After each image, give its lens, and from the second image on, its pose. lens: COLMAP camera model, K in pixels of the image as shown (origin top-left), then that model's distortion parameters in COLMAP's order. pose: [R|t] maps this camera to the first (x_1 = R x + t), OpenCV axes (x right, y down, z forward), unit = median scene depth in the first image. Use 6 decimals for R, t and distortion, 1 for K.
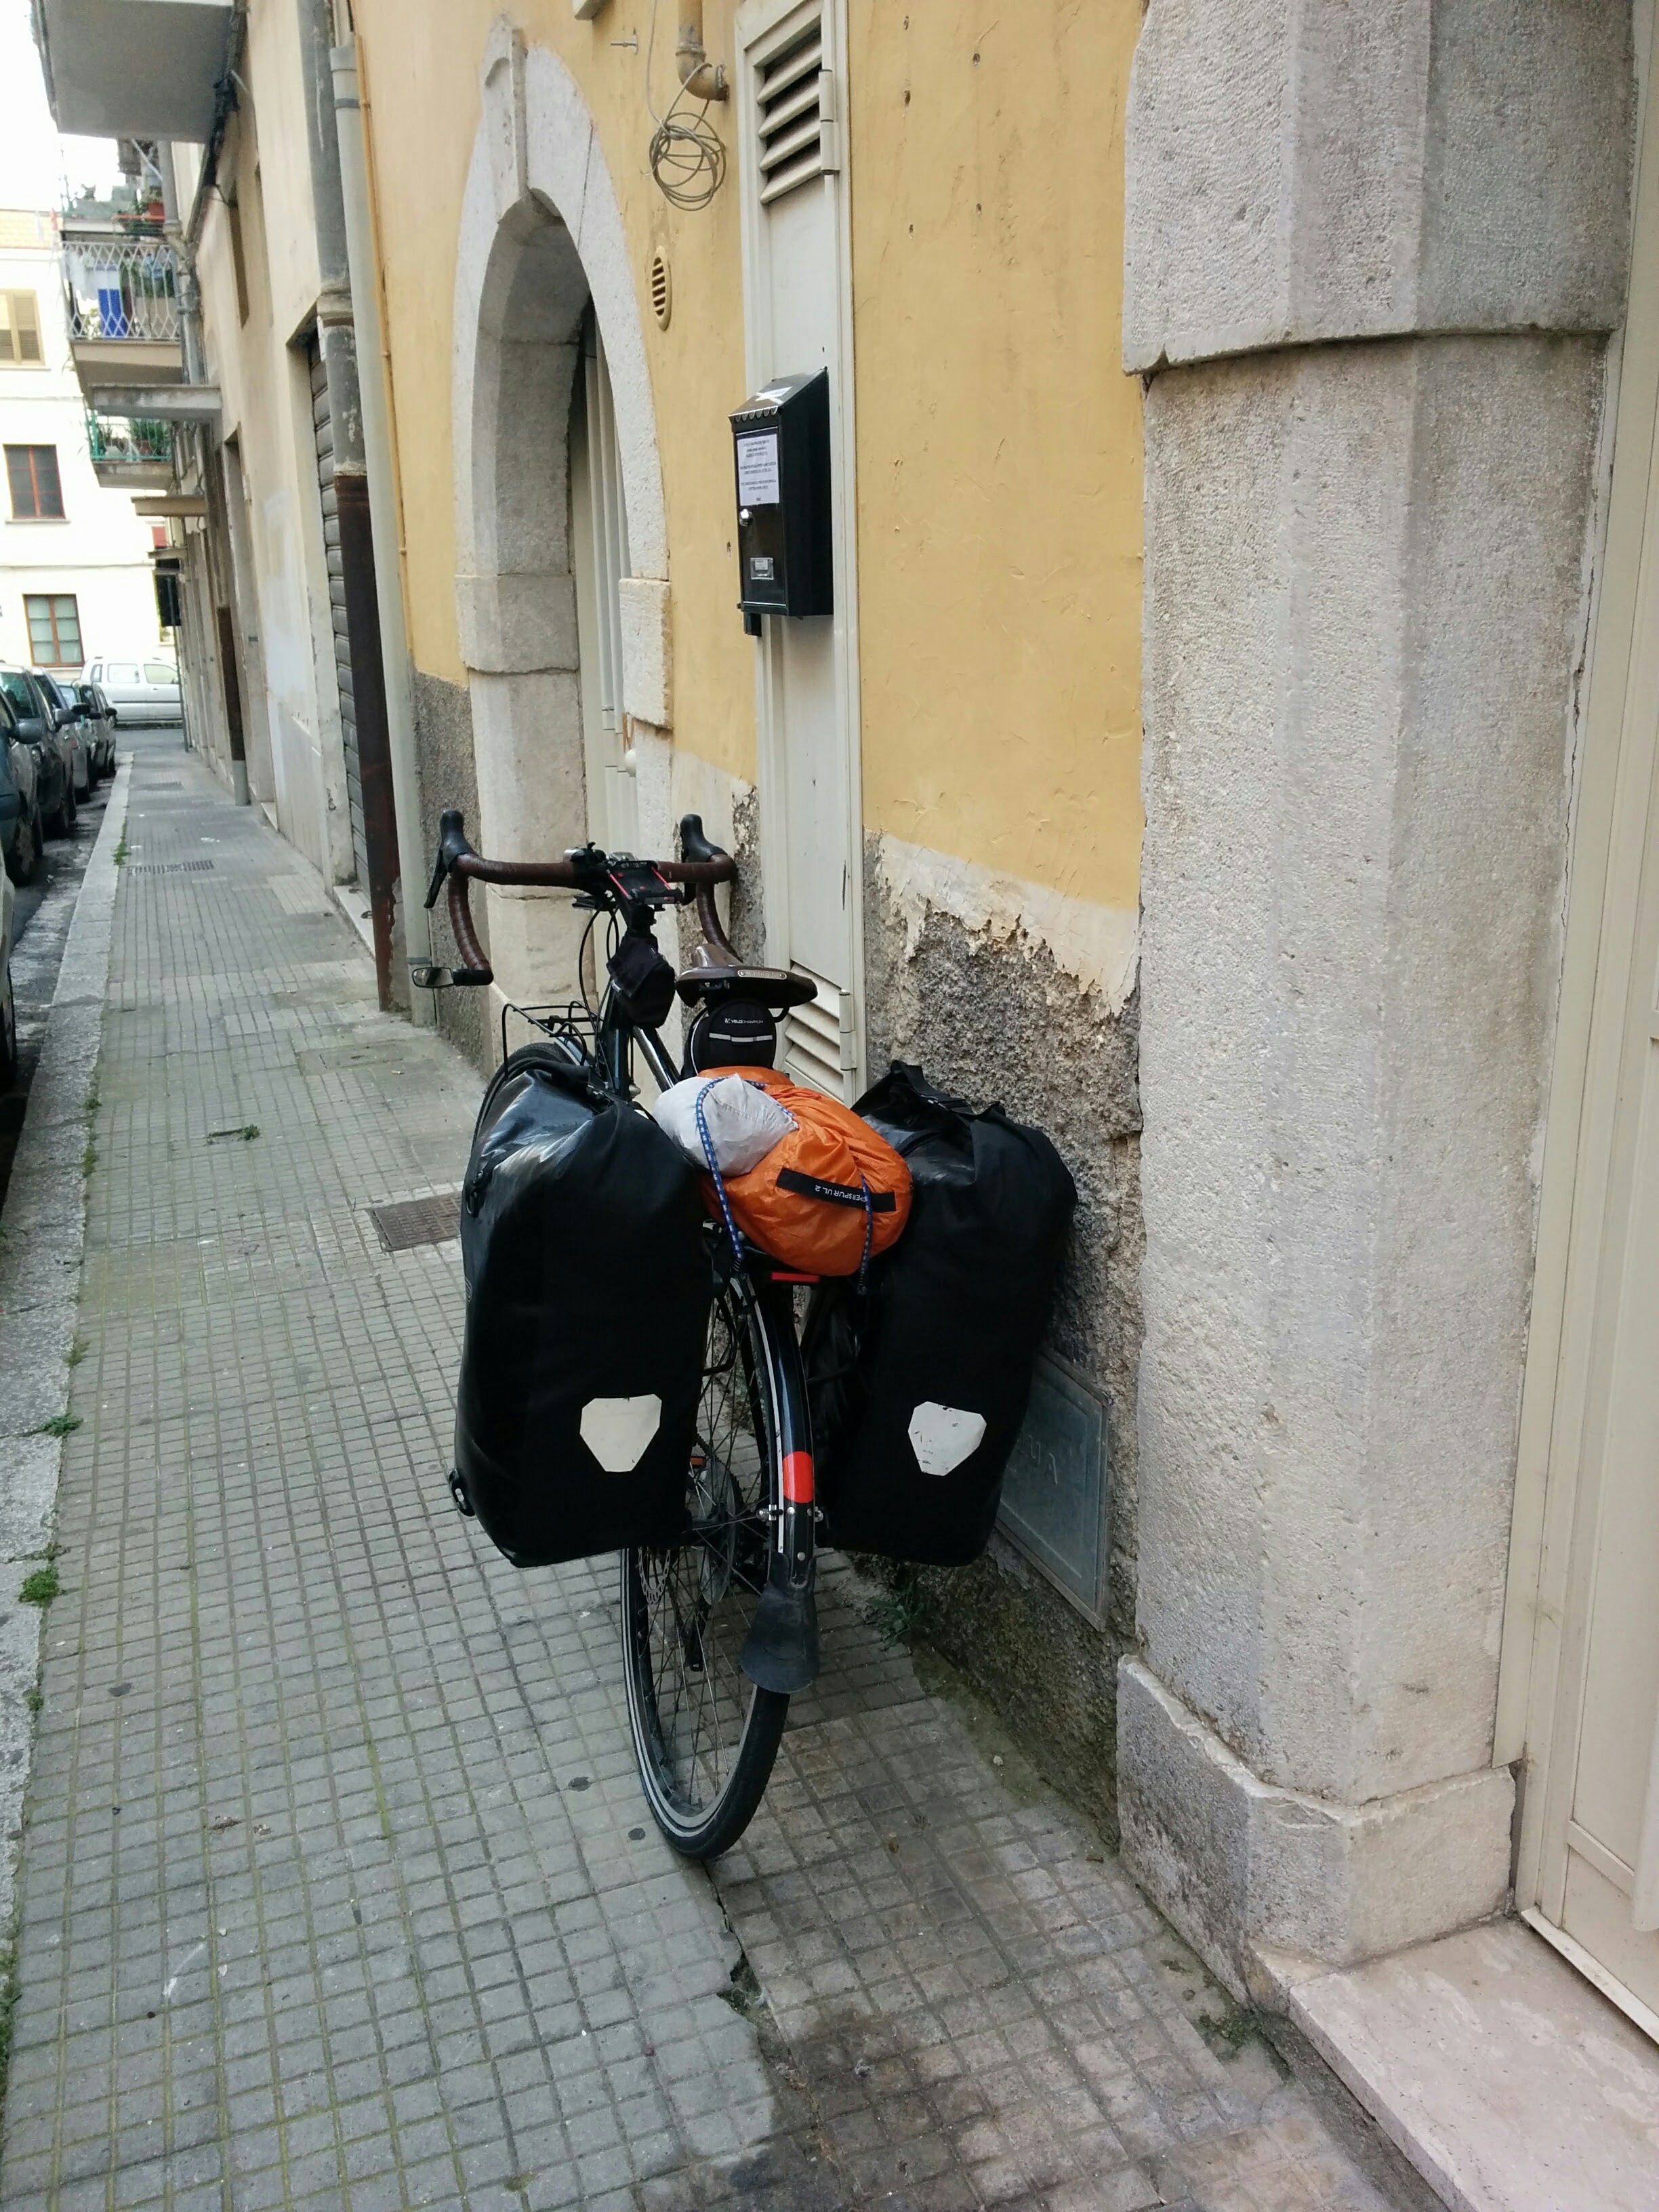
lens RADIAL K [[1907.0, 0, 829.5], [0, 1907.0, 1106.0], [0, 0, 1]] dist [0.088678, -0.089348]
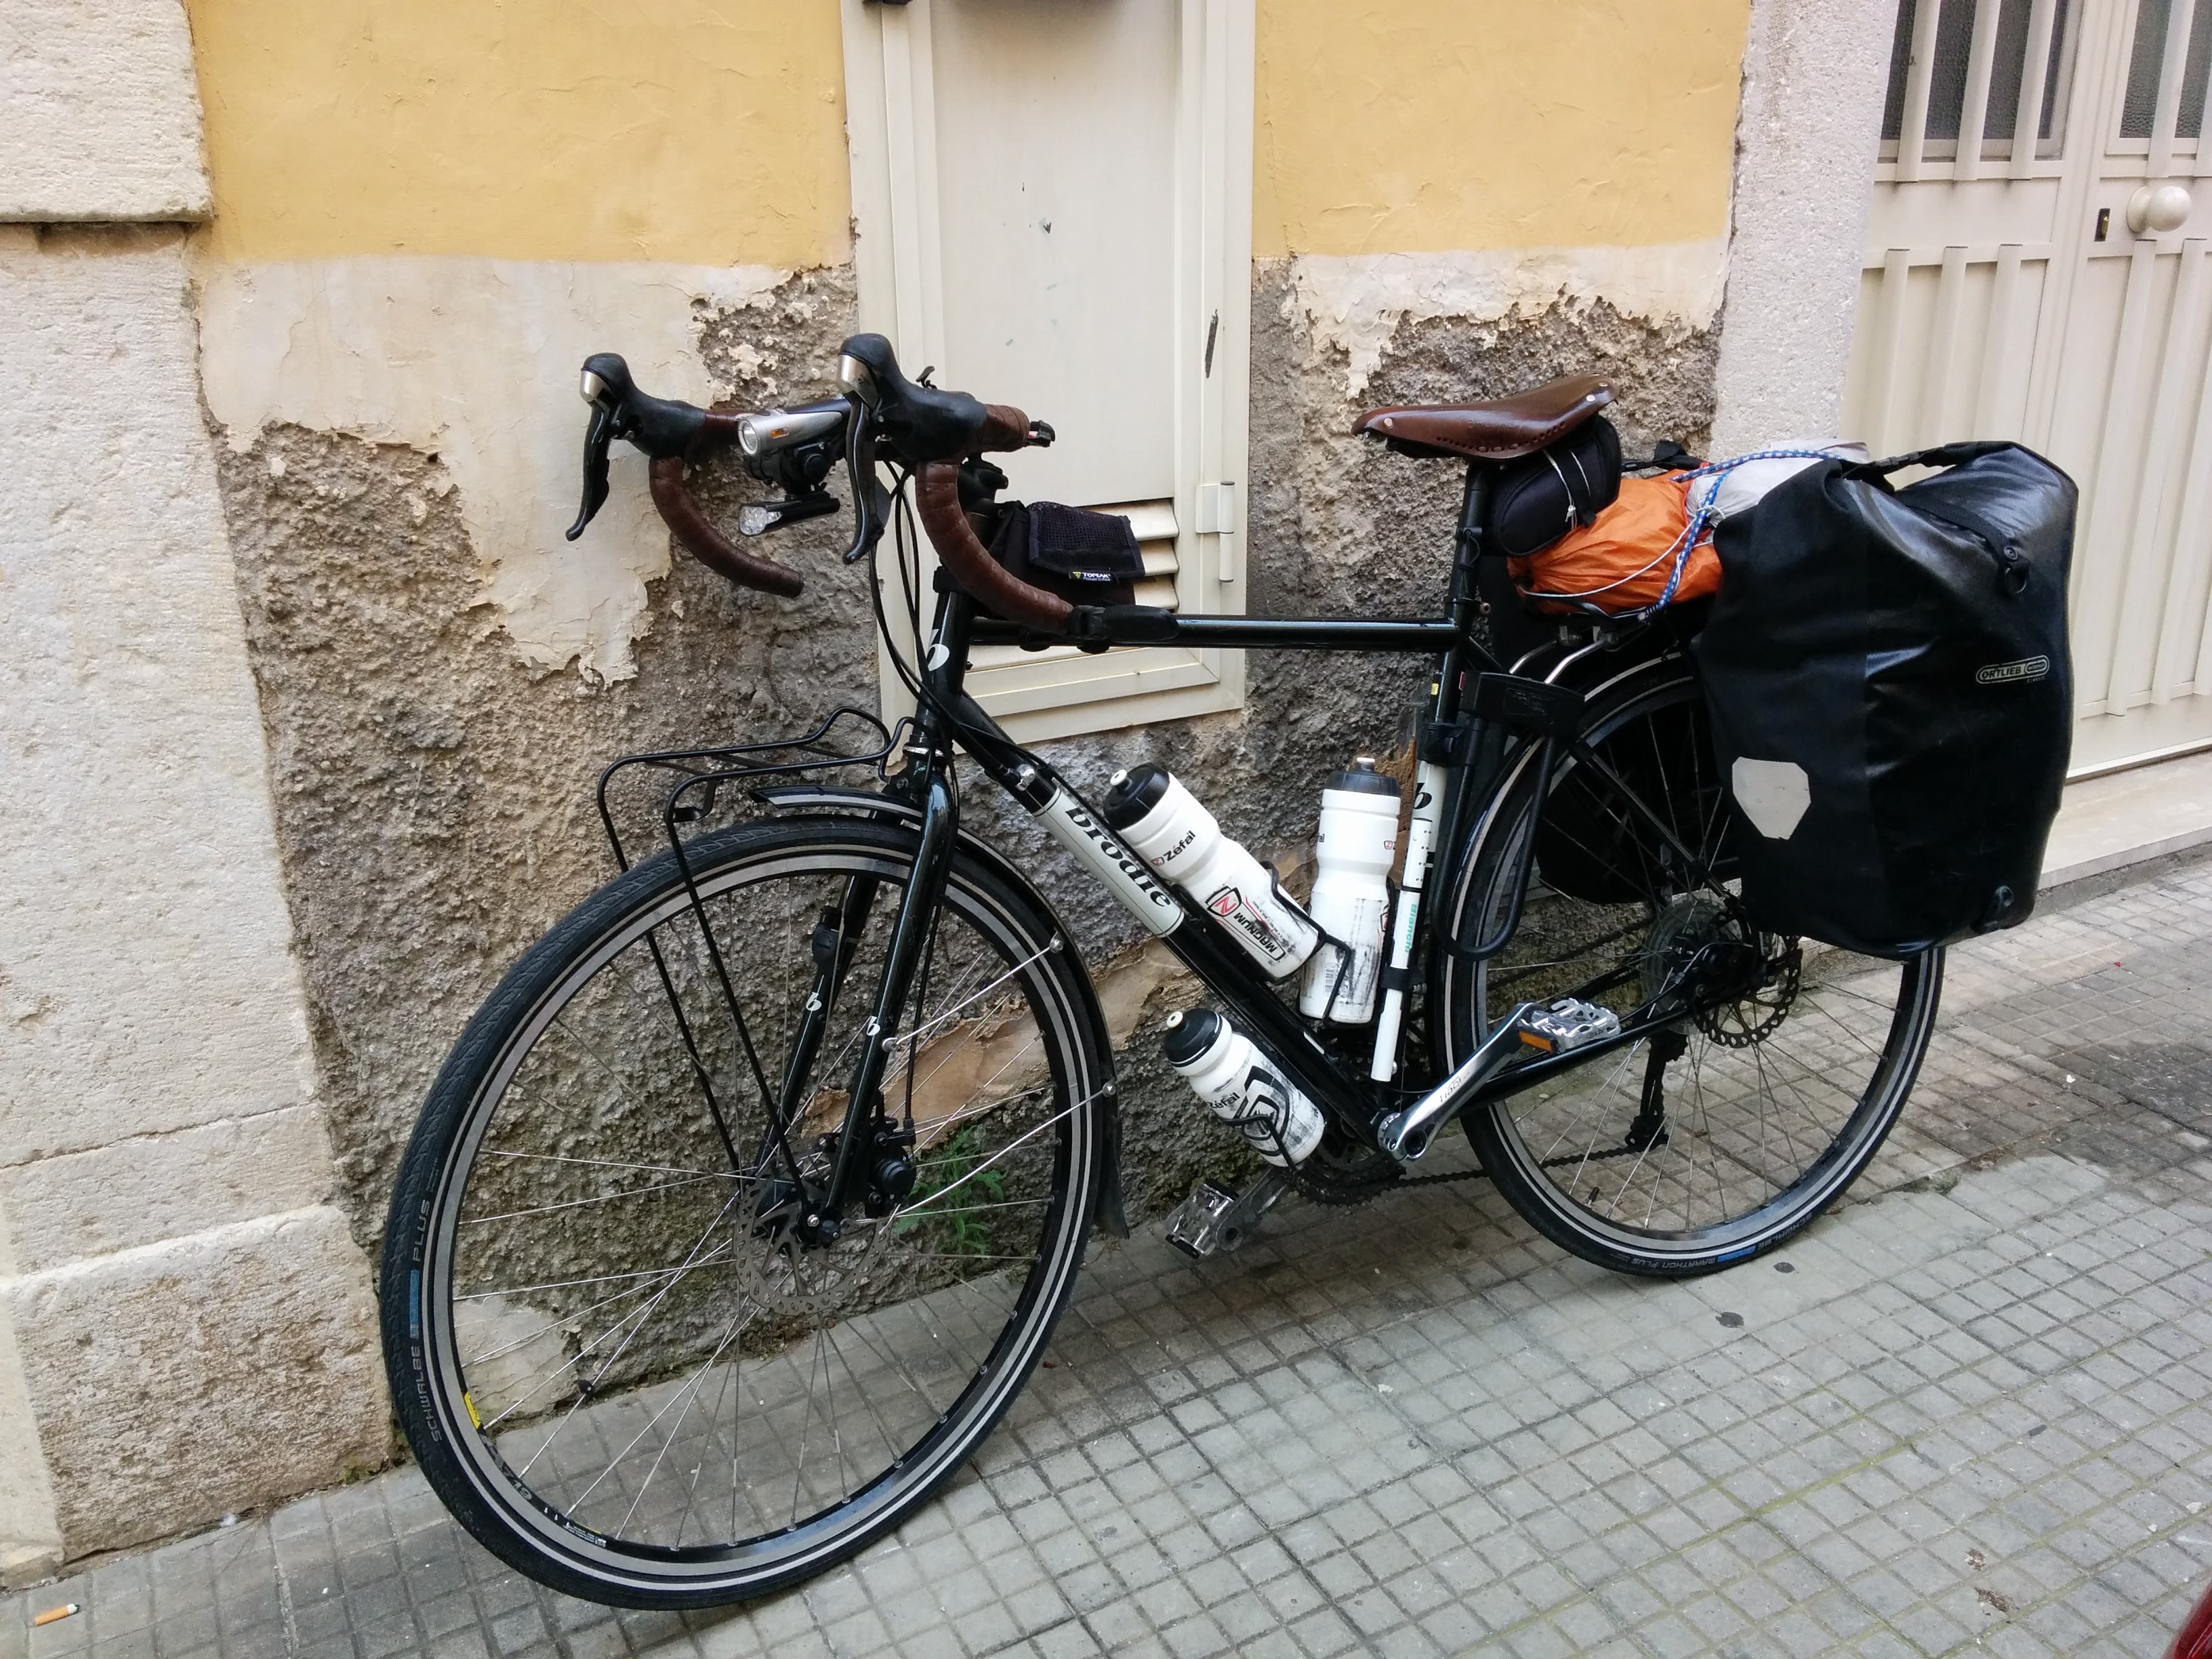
lens RADIAL K [[1907.0, 0, 1141.1], [0, 1907.0, 830.7], [0, 0, 1]] dist [0.088678, -0.089348]
pose [[-0.169759, -0.298004, 0.939349, -0.962319], [0.285485, 0.897441, 0.336301, -0.256405], [-0.943229, 0.325260, -0.067273, 1.405380]]
